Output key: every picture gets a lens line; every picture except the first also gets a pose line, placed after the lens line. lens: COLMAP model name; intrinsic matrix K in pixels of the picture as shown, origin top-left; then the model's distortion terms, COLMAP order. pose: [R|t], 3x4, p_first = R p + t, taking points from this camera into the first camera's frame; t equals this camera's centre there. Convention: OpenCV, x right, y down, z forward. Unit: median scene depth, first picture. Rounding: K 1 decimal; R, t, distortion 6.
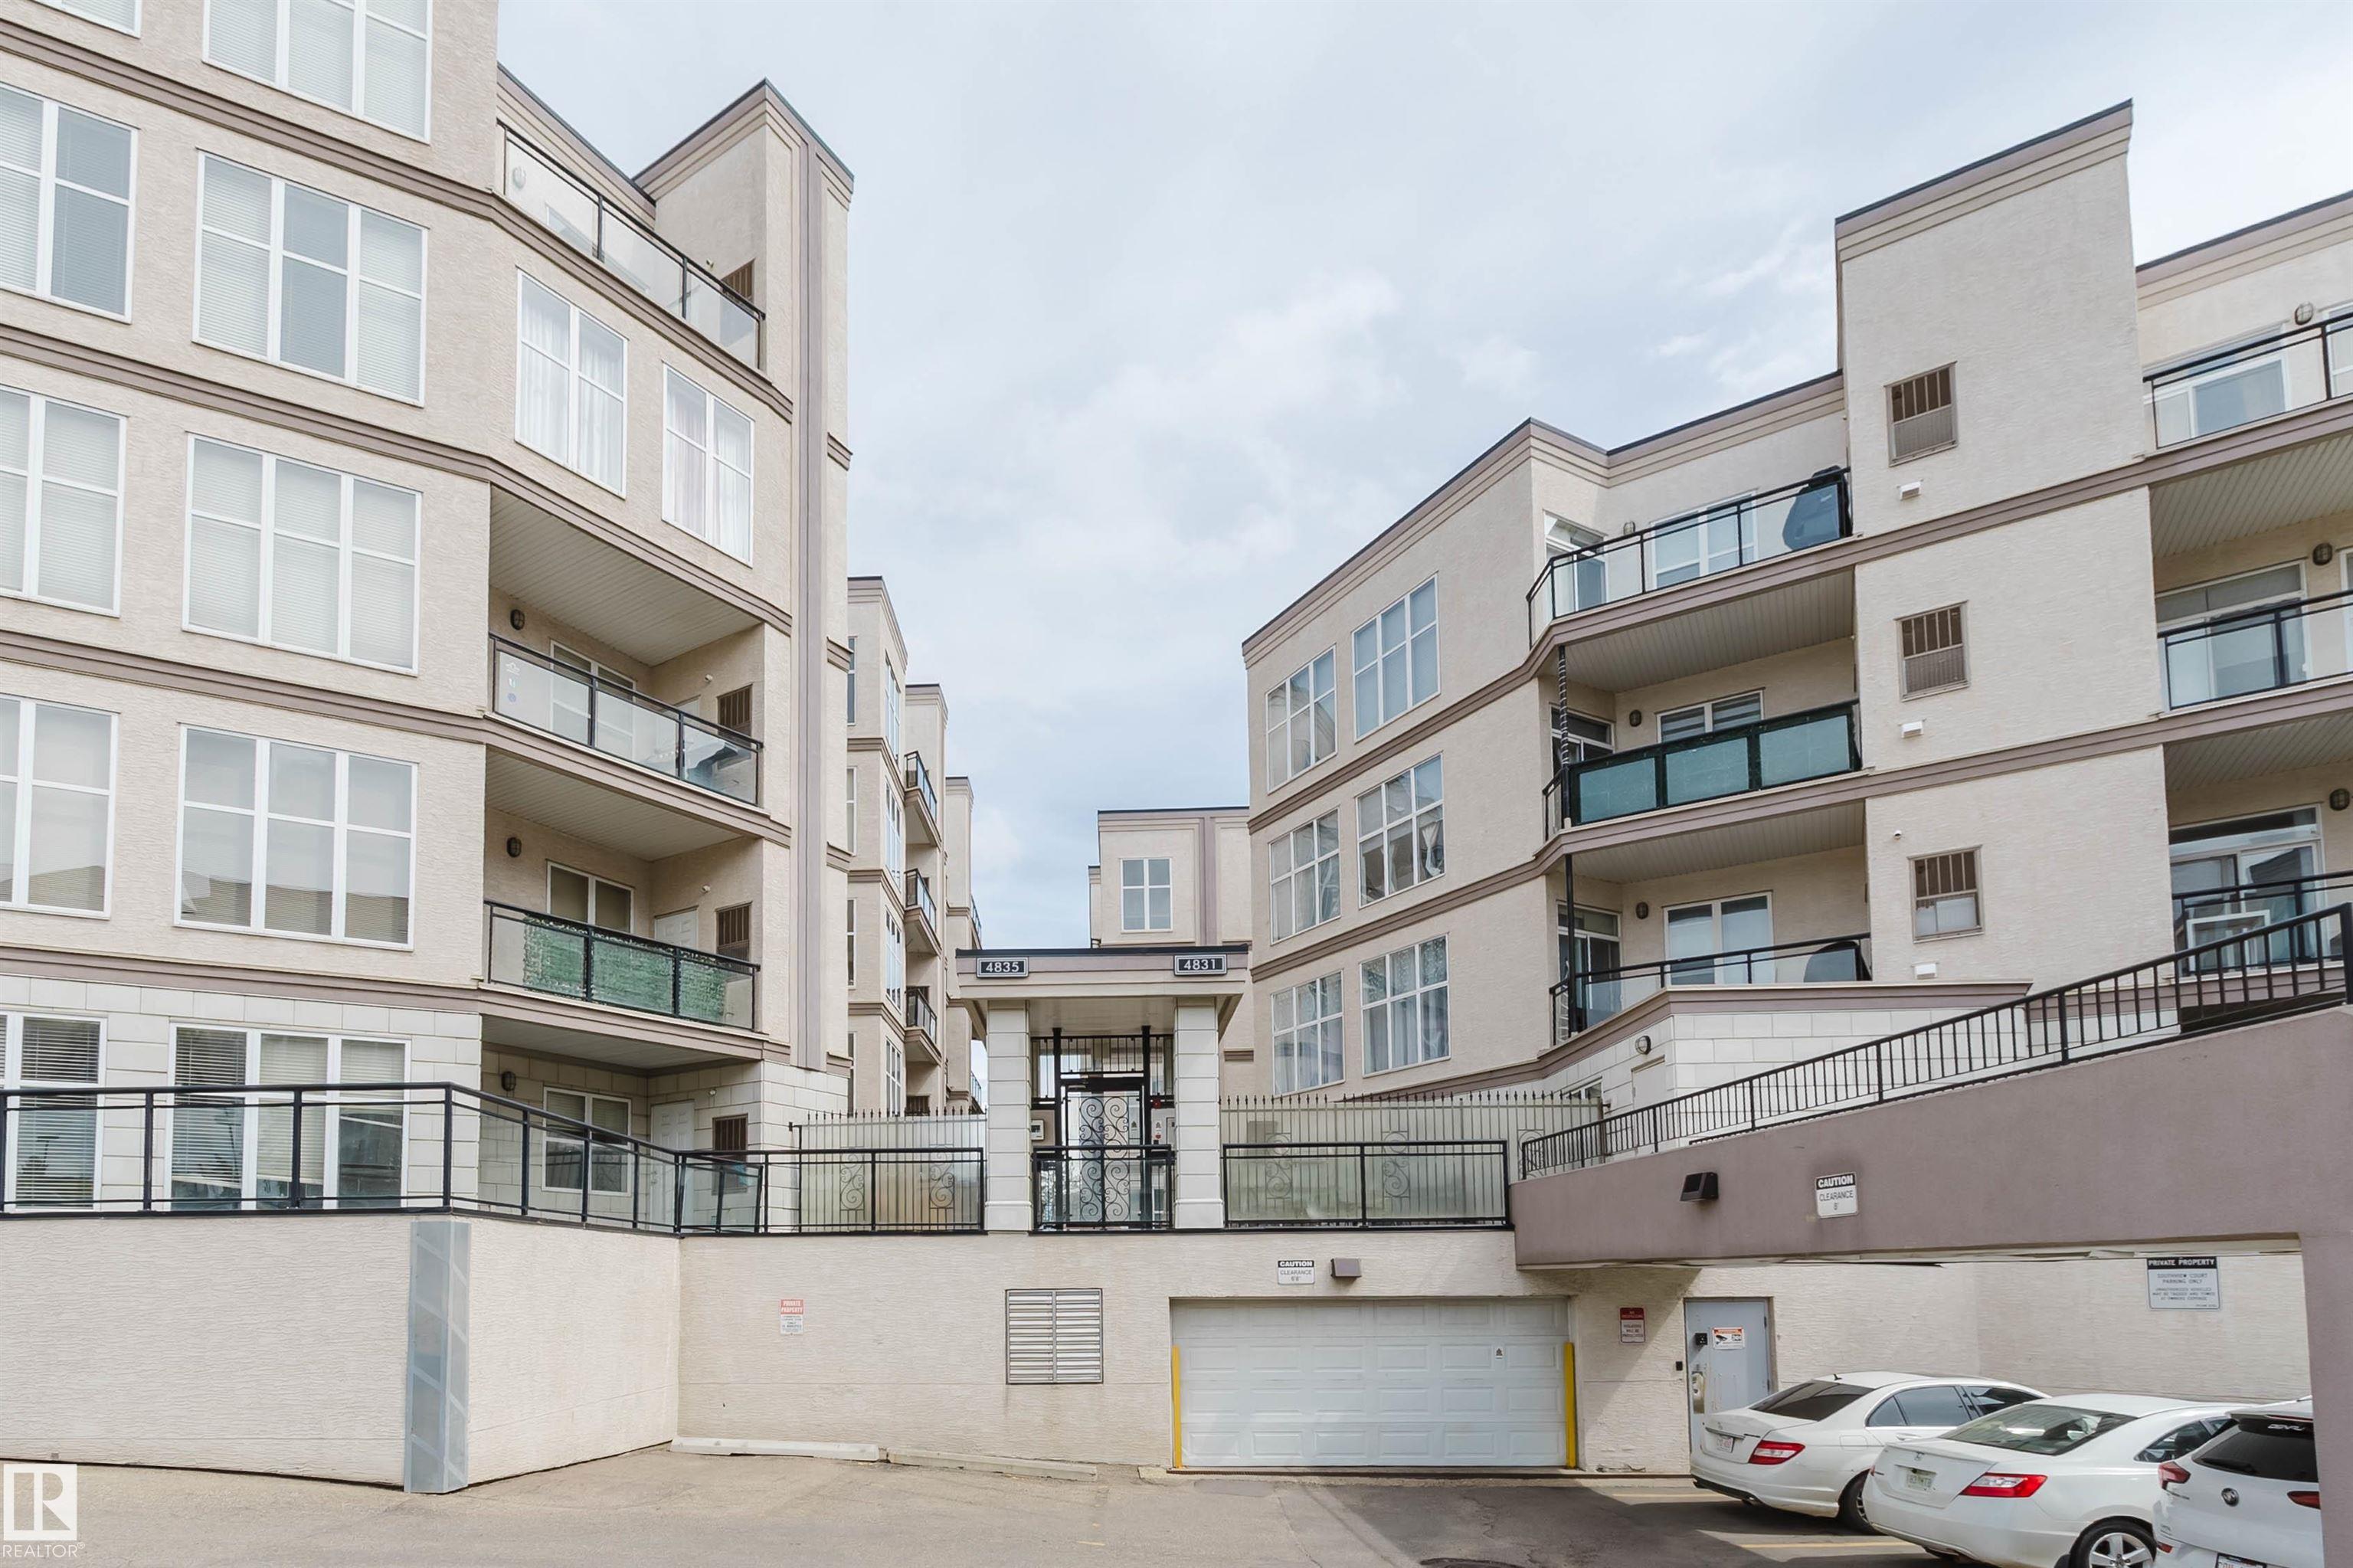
lens RADIAL K [[1083.6, 0, 1188.2], [0, 1083.6, 776.8], [0, 0, 1]] dist [-0.002316, -0.000556]
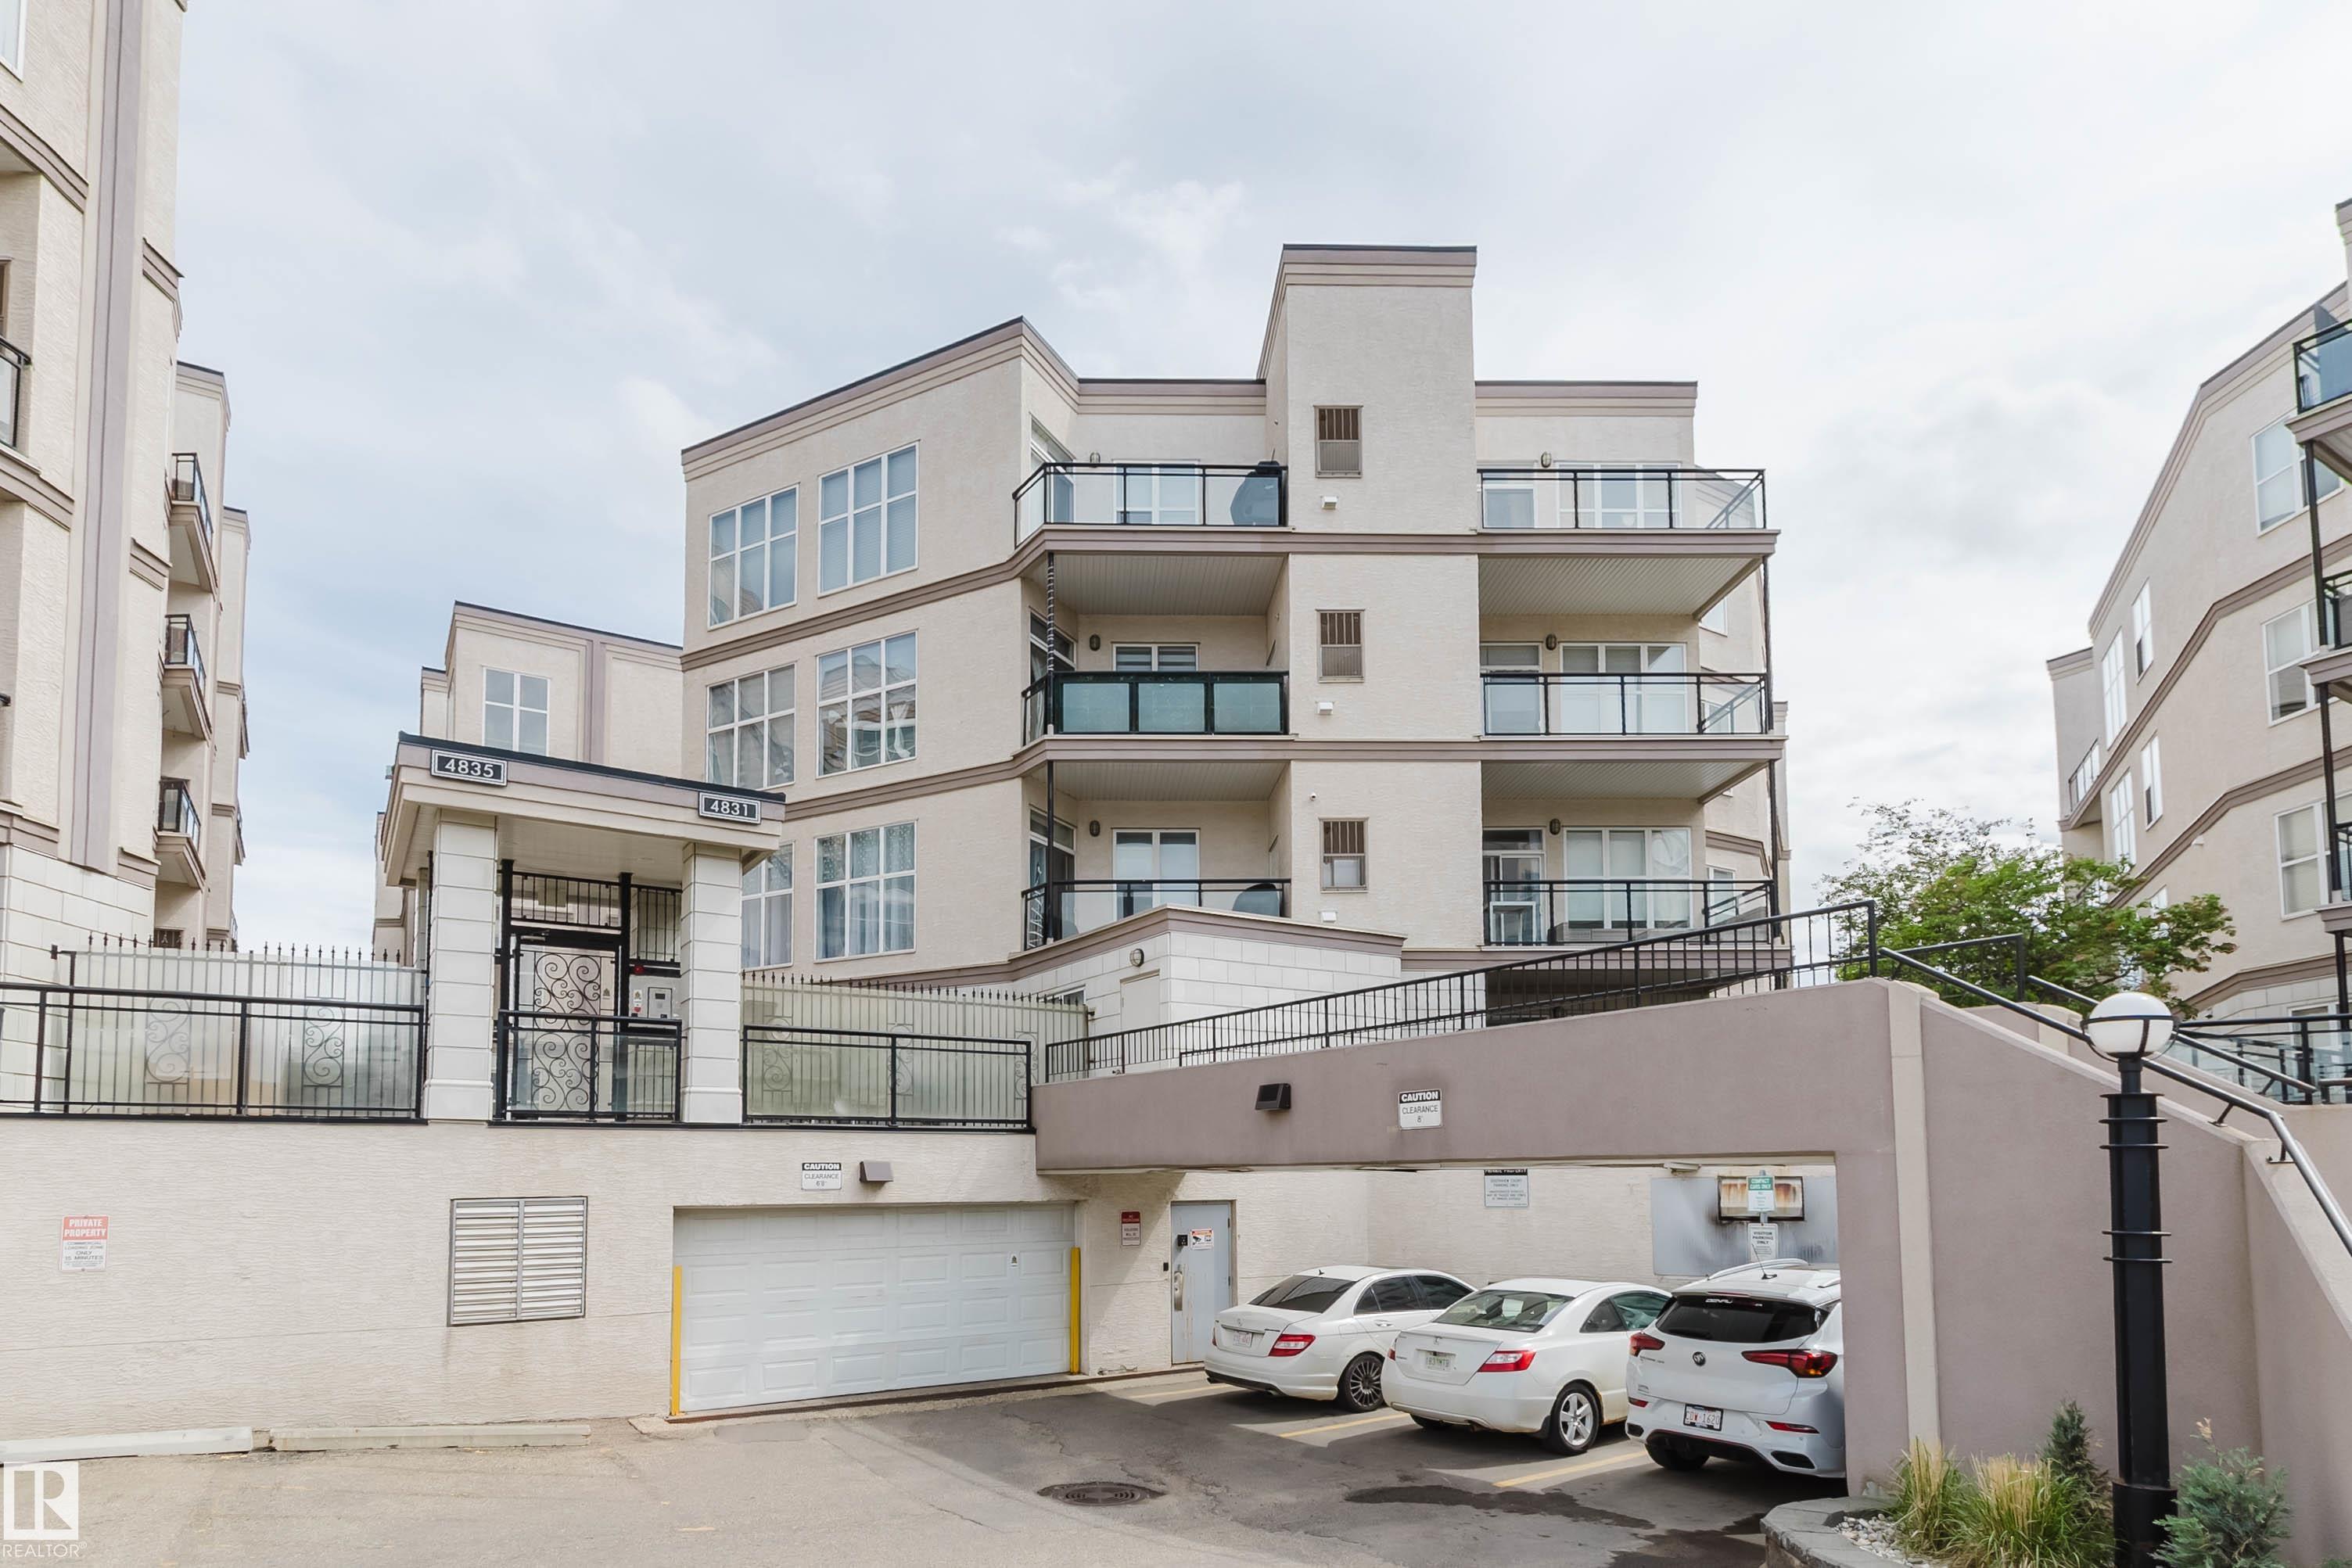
lens RADIAL K [[1141.6, 0, 1143.1], [0, 1141.6, 741.4], [0, 0, 1]] dist [-0.001512, -0.000020]
pose [[0.852122, 0.188075, 0.488381, -0.156151], [-0.220408, 0.975367, 0.008952, 0.049343], [-0.474667, -0.115271, 0.872585, 0.111965]]
